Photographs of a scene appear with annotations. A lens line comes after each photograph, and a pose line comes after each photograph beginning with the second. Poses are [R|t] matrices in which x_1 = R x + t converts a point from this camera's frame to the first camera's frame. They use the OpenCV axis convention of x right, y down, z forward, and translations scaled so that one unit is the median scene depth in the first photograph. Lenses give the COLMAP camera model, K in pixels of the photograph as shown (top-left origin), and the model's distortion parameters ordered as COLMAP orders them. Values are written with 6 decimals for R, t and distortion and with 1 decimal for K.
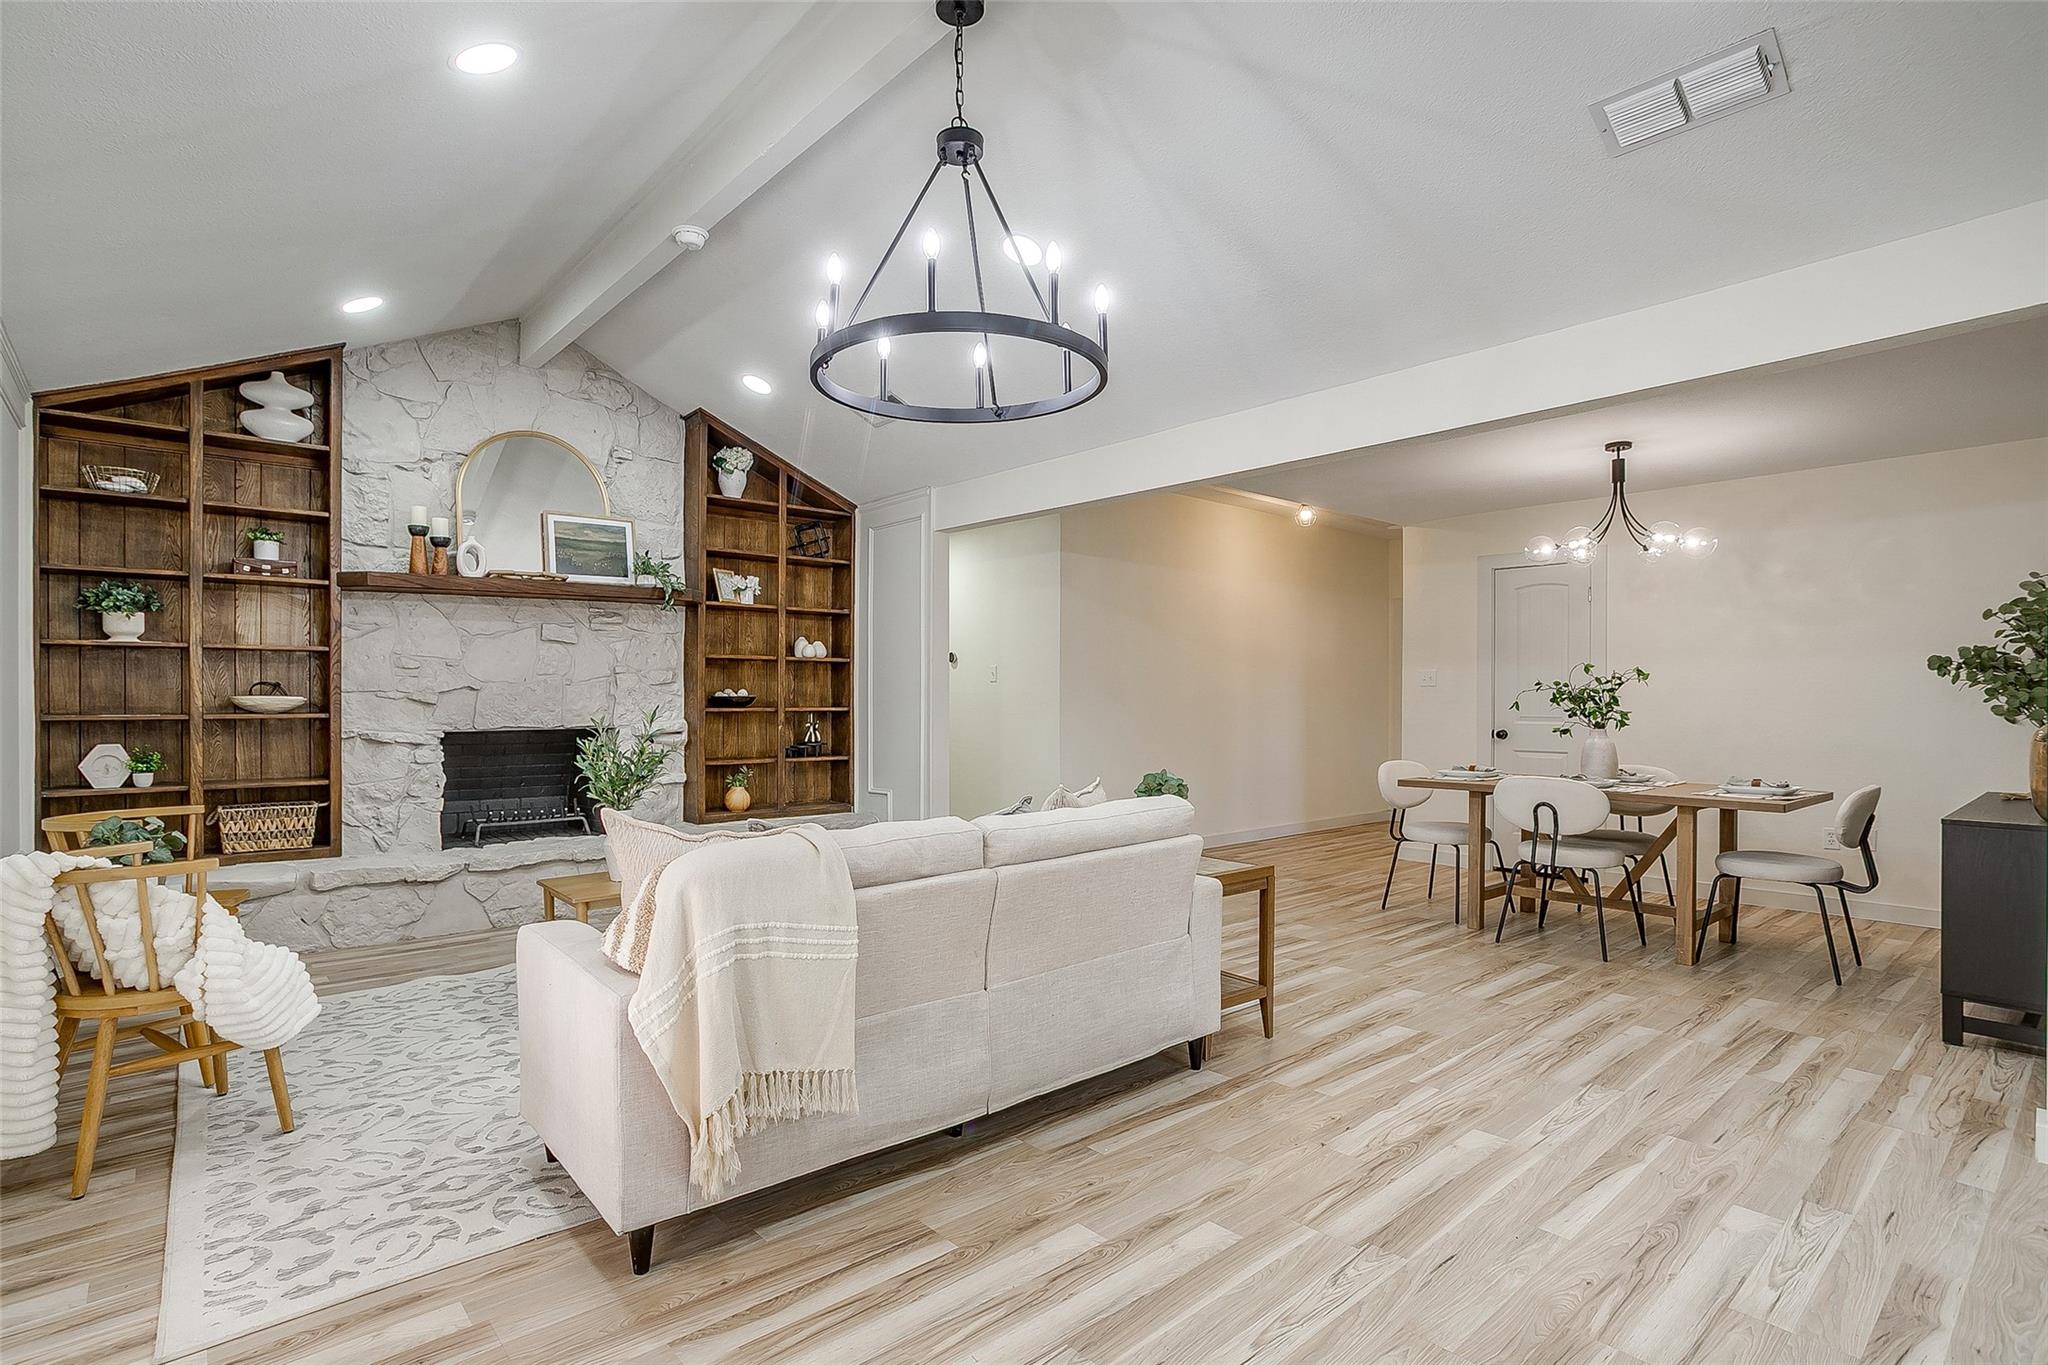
lens RADIAL K [[1006.4, 0, 998.2], [0, 1006.4, 693.8], [0, 0, 1]] dist [-0.015541, 0.001136]
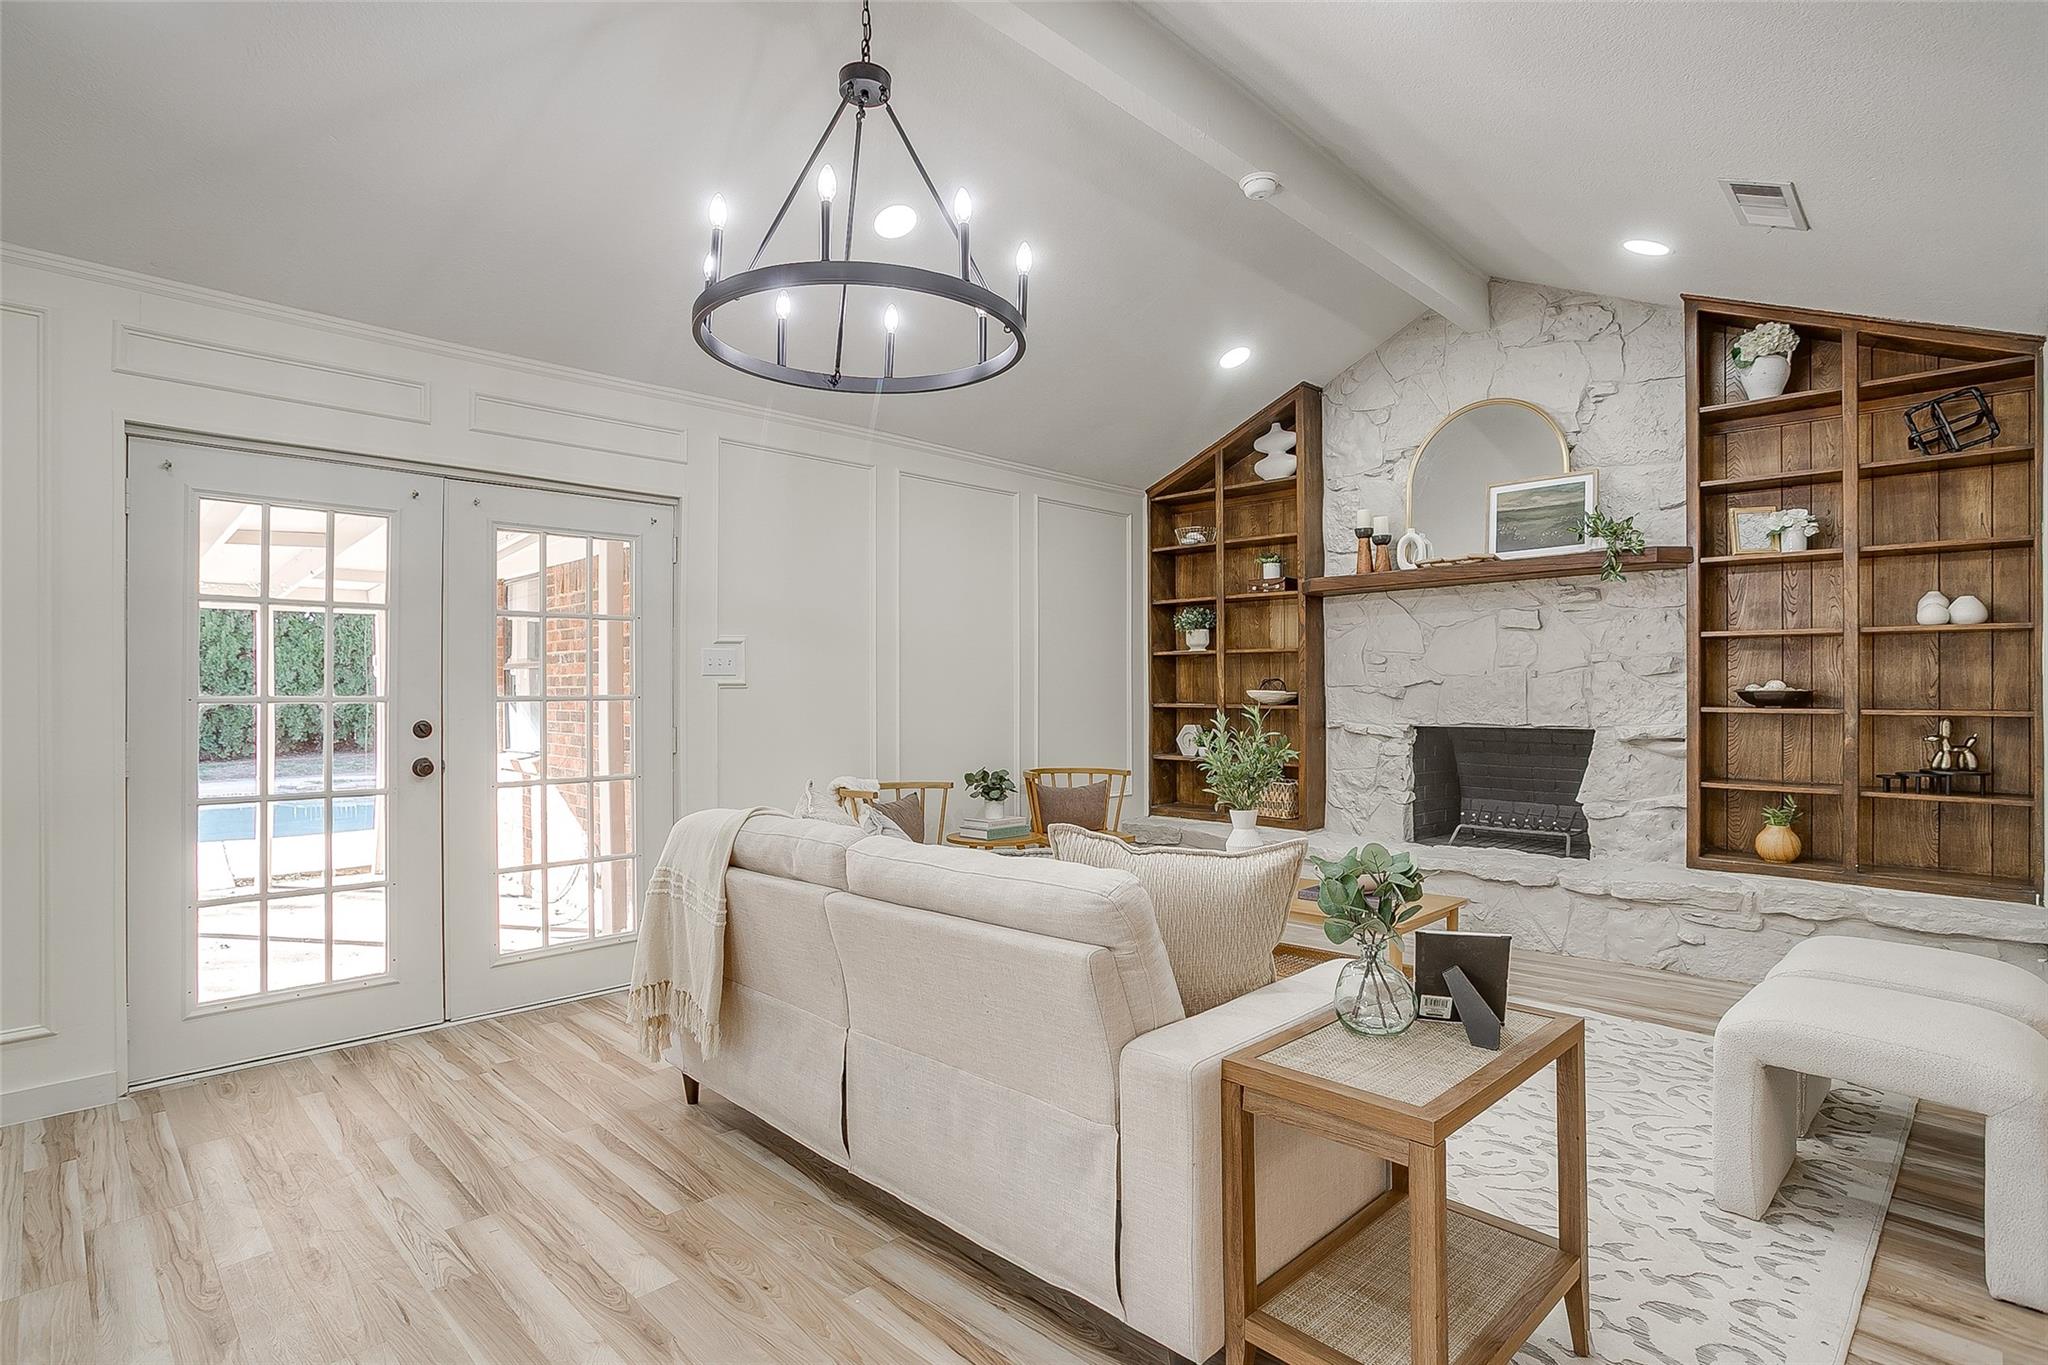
lens RADIAL K [[1023.2, 0, 1024.0], [0, 1023.2, 682.5], [0, 0, 1]] dist [-0.068294, 0.024637]
pose [[0.084283, -0.004665, -0.996431, 0.437779], [0.004299, 0.999981, -0.004318, -0.003061], [0.996433, -0.003920, 0.084302, 0.538480]]
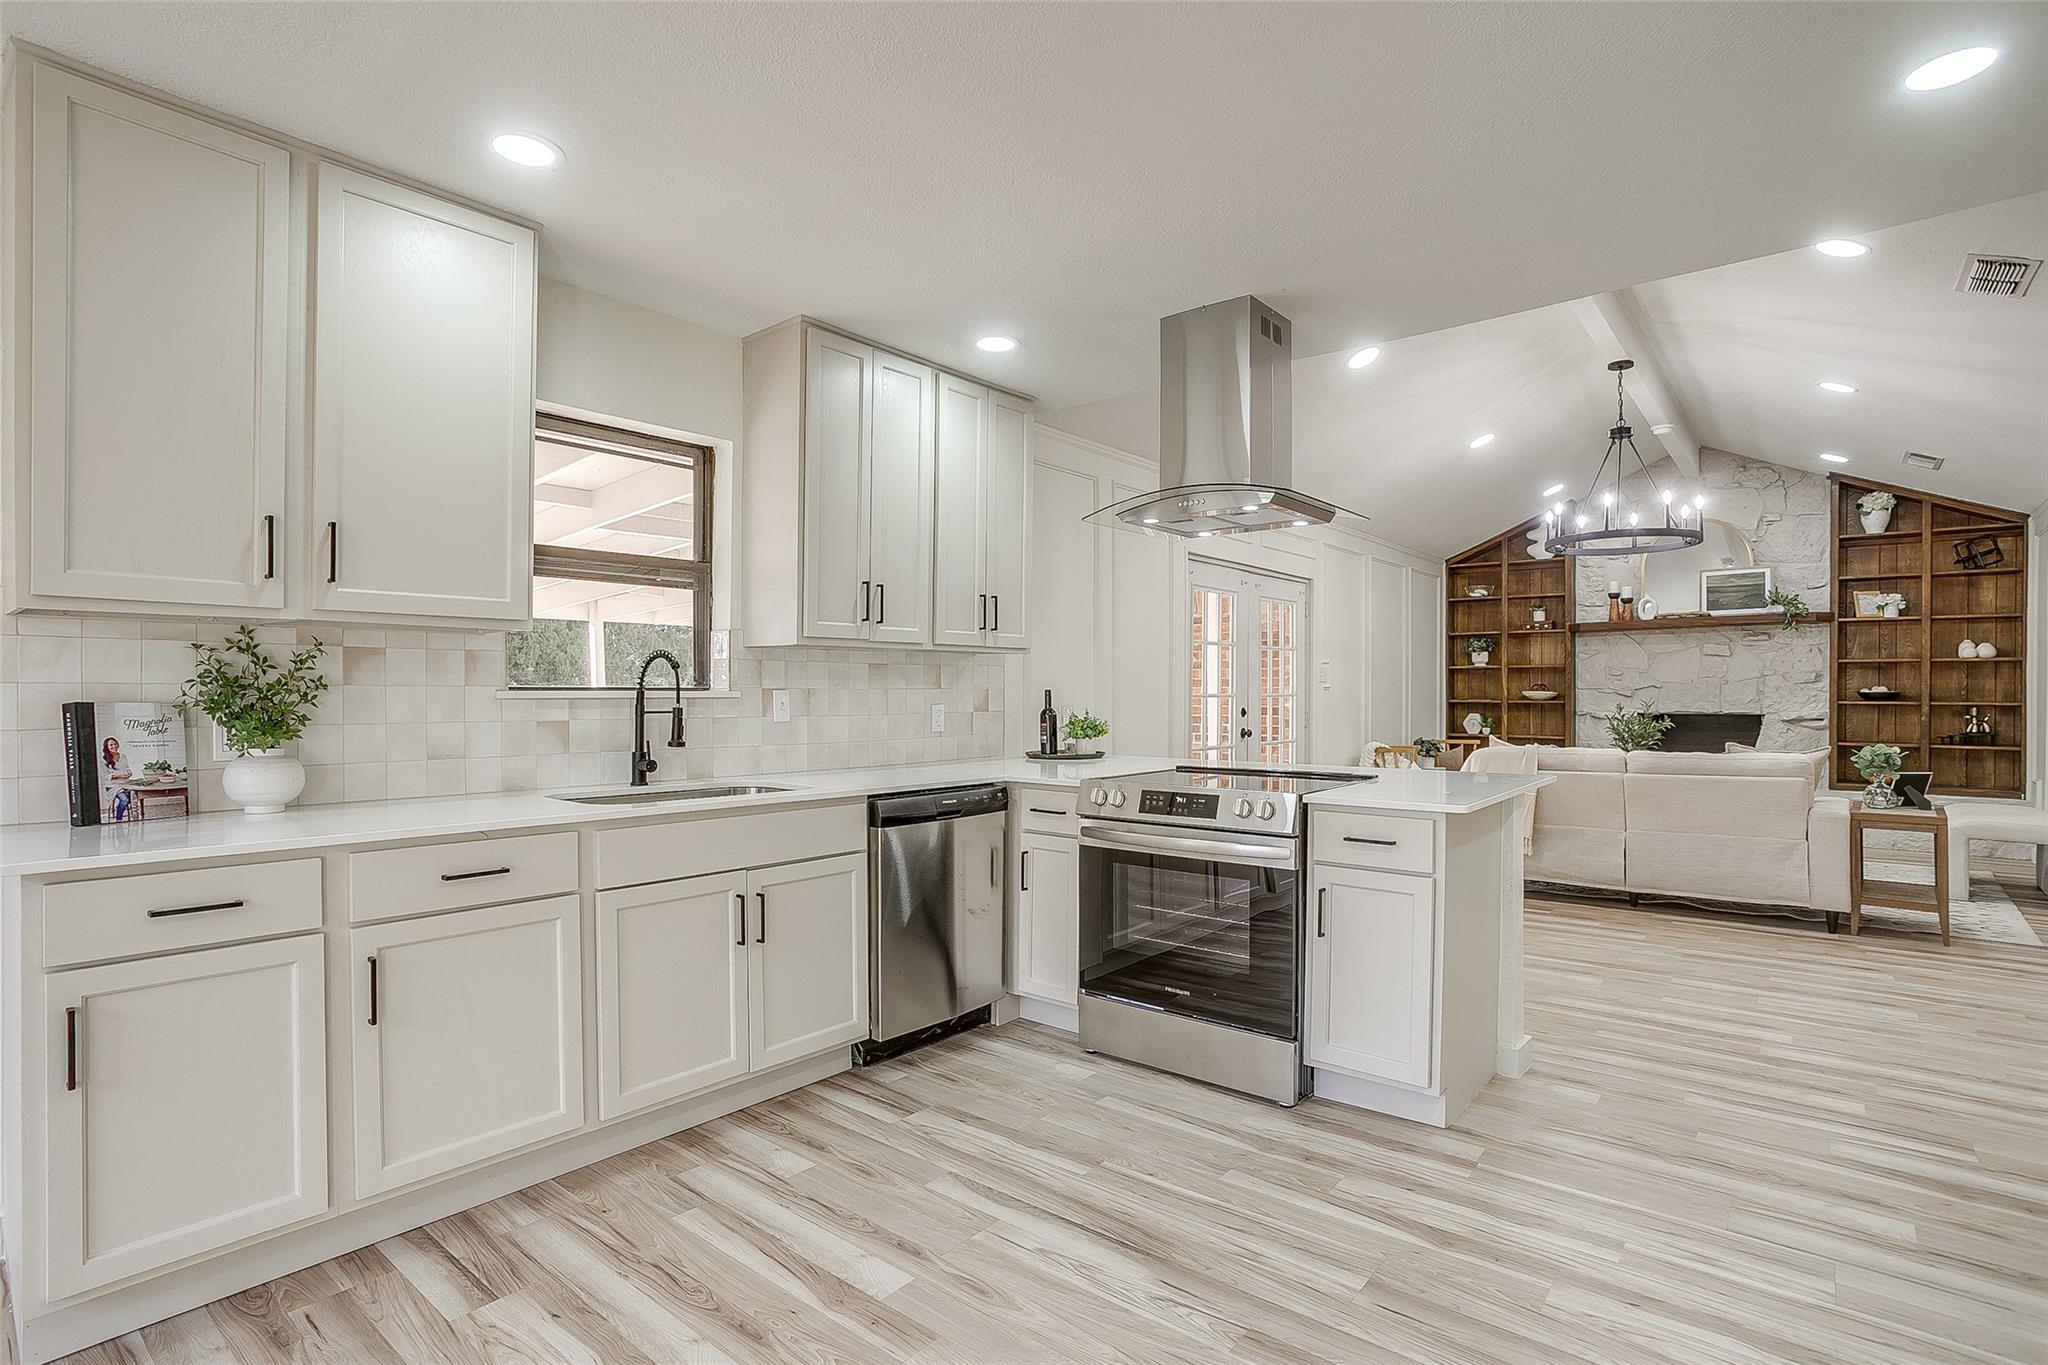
lens RADIAL K [[1003.9, 0, 1009.4], [0, 1003.9, 692.1], [0, 0, 1]] dist [-0.029906, 0.000964]
pose [[0.173386, 0.003635, -0.984847, 0.902548], [0.002692, 0.999988, 0.004165, -0.006554], [0.984850, -0.003374, 0.173374, -0.317610]]
